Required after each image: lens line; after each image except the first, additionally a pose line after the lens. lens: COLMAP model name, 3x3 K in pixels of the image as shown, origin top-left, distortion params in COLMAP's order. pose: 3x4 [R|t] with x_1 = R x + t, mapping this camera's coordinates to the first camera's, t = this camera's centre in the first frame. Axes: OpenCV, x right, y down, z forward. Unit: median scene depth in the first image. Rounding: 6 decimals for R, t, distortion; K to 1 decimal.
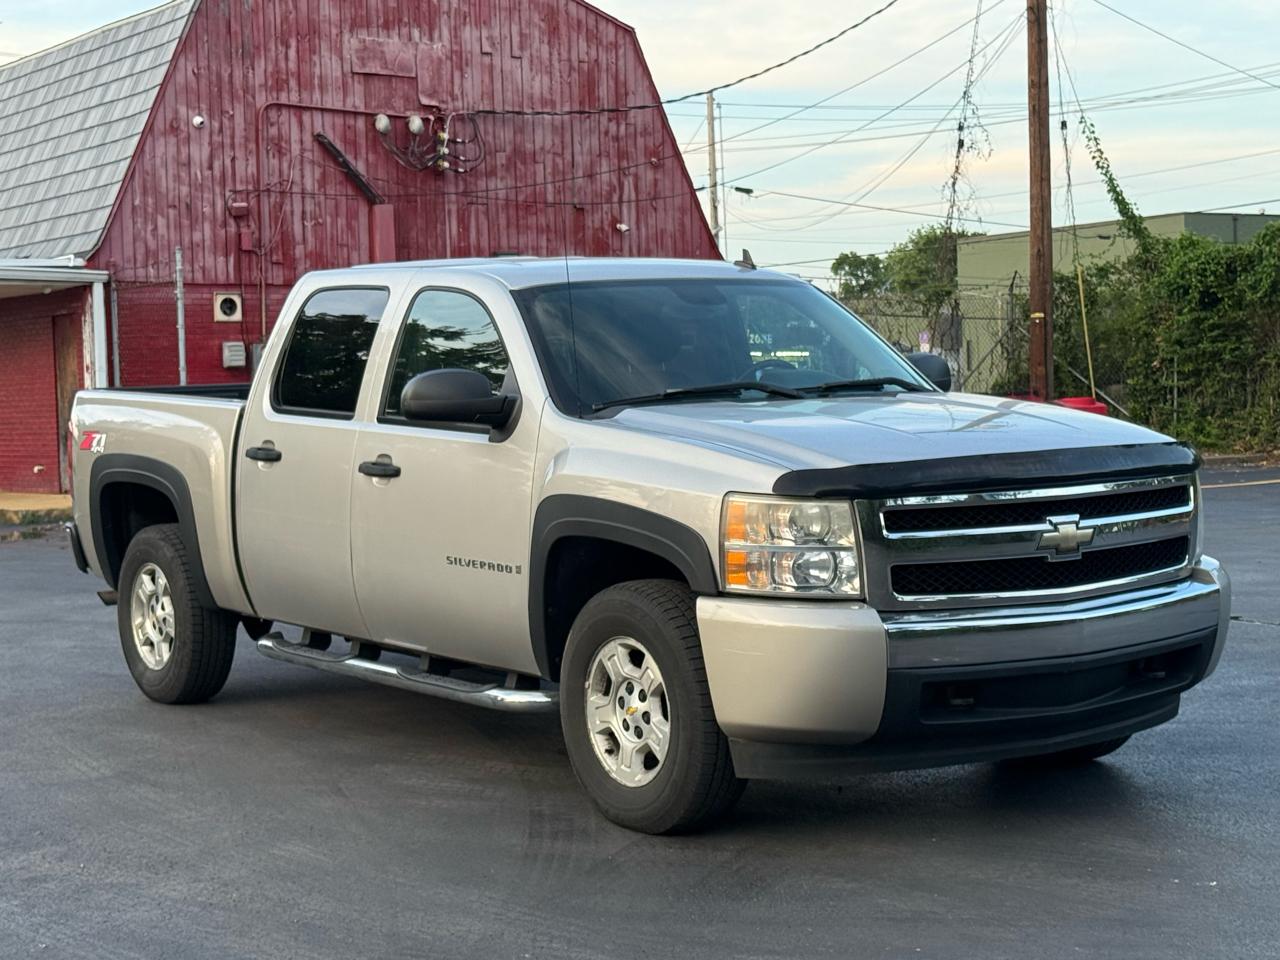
lens RADIAL K [[2398.2, 0, 640.0], [0, 2398.2, 480.0], [0, 0, 1]] dist [0.174328, -0.047050]
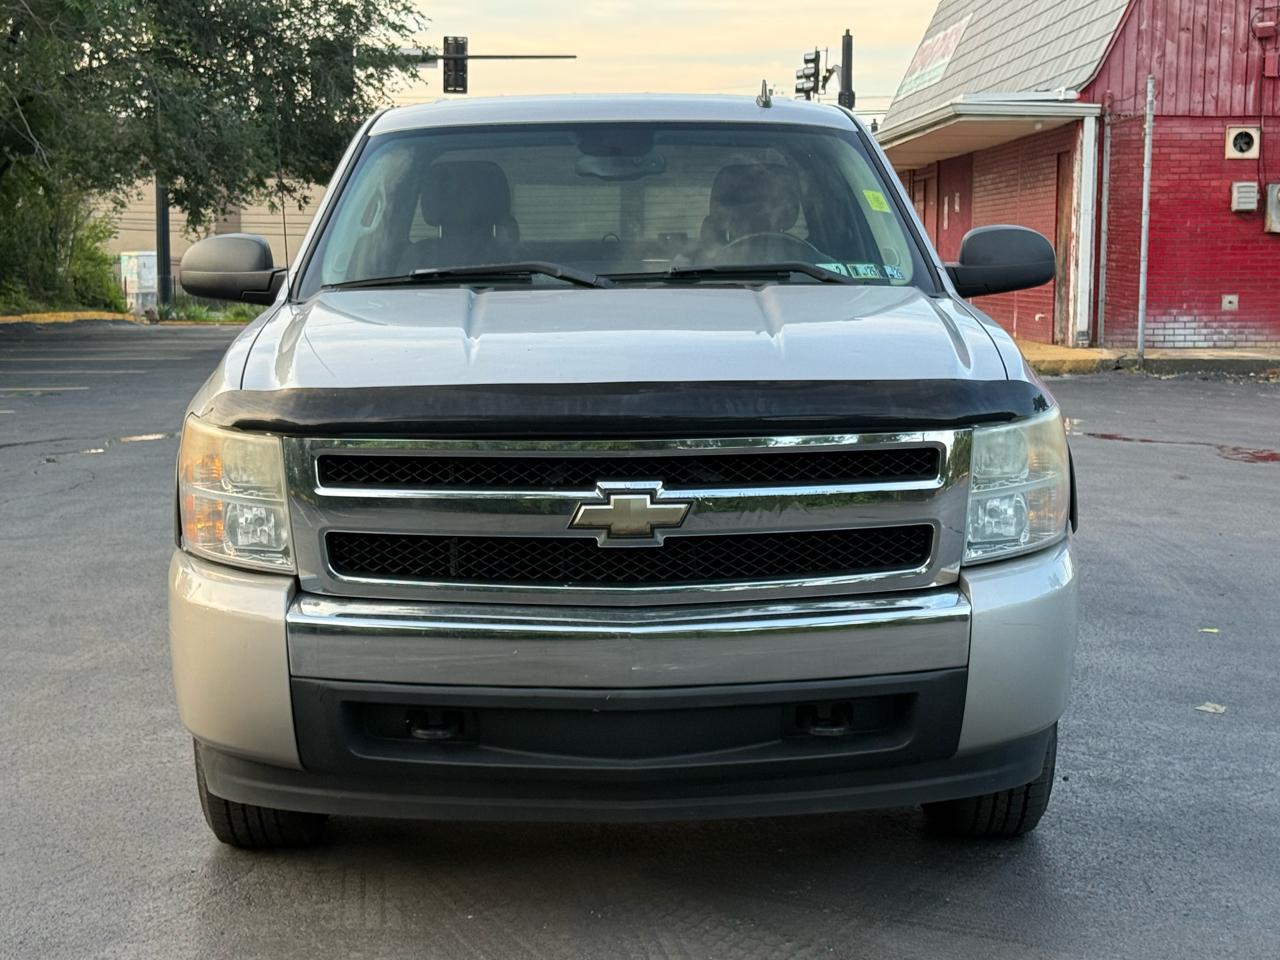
lens RADIAL K [[2398.2, 0, 640.0], [0, 2398.2, 480.0], [0, 0, 1]] dist [0.174328, -0.047050]
pose [[0.815585, 0.086668, -0.572109, 0.174451], [-0.046842, 0.995363, 0.084009, -0.013104], [0.576738, -0.041718, 0.815863, 0.140629]]
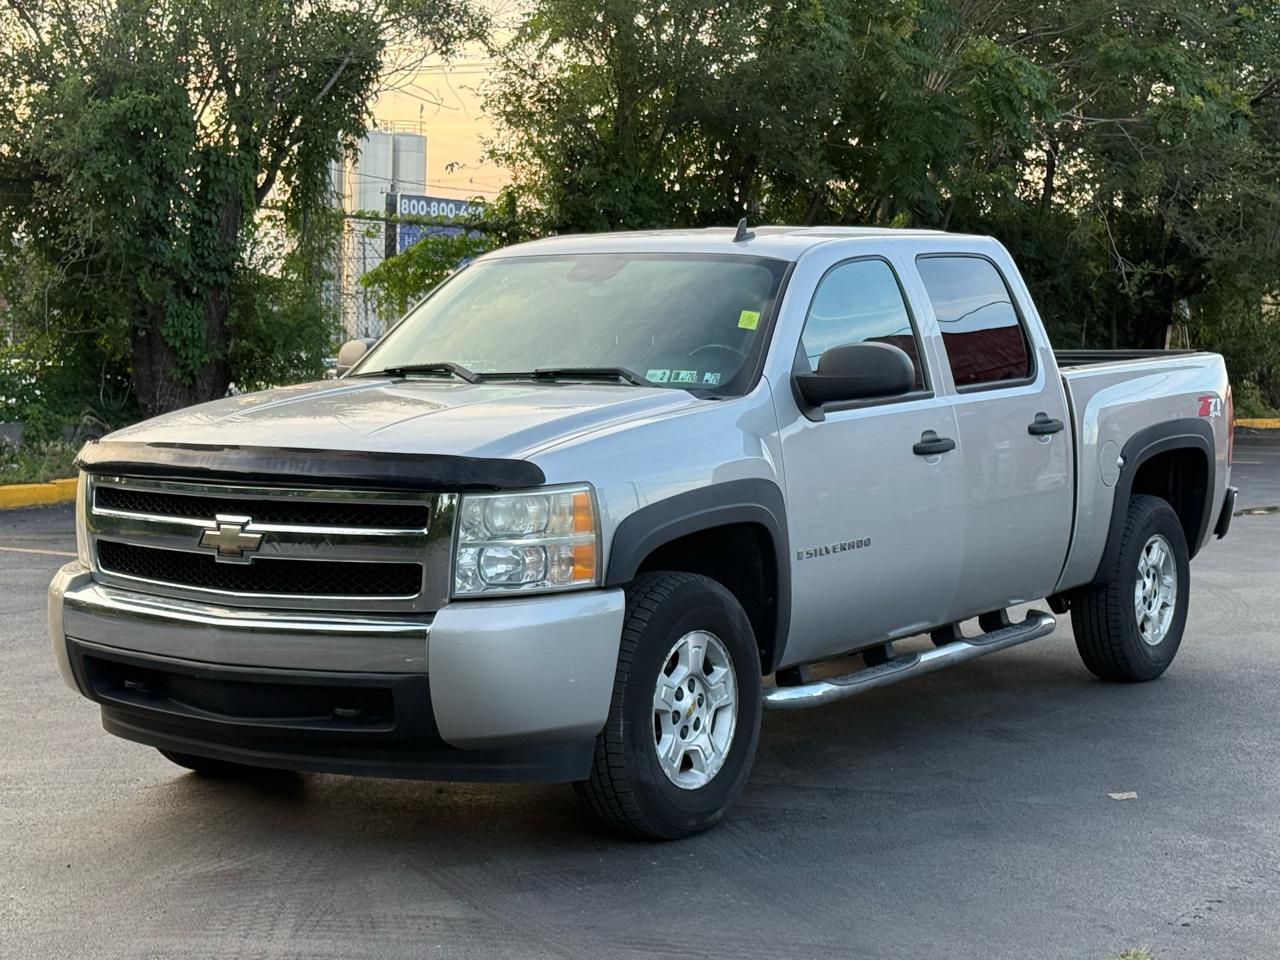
lens RADIAL K [[2435.3, 0, 640.0], [0, 2435.3, 480.0], [0, 0, 1]] dist [0.166087, 0.034641]
pose [[0.328982, 0.093685, -0.939678, 0.348866], [-0.066939, 0.994877, 0.075753, -0.025528], [0.941961, 0.037979, 0.333568, 0.257364]]
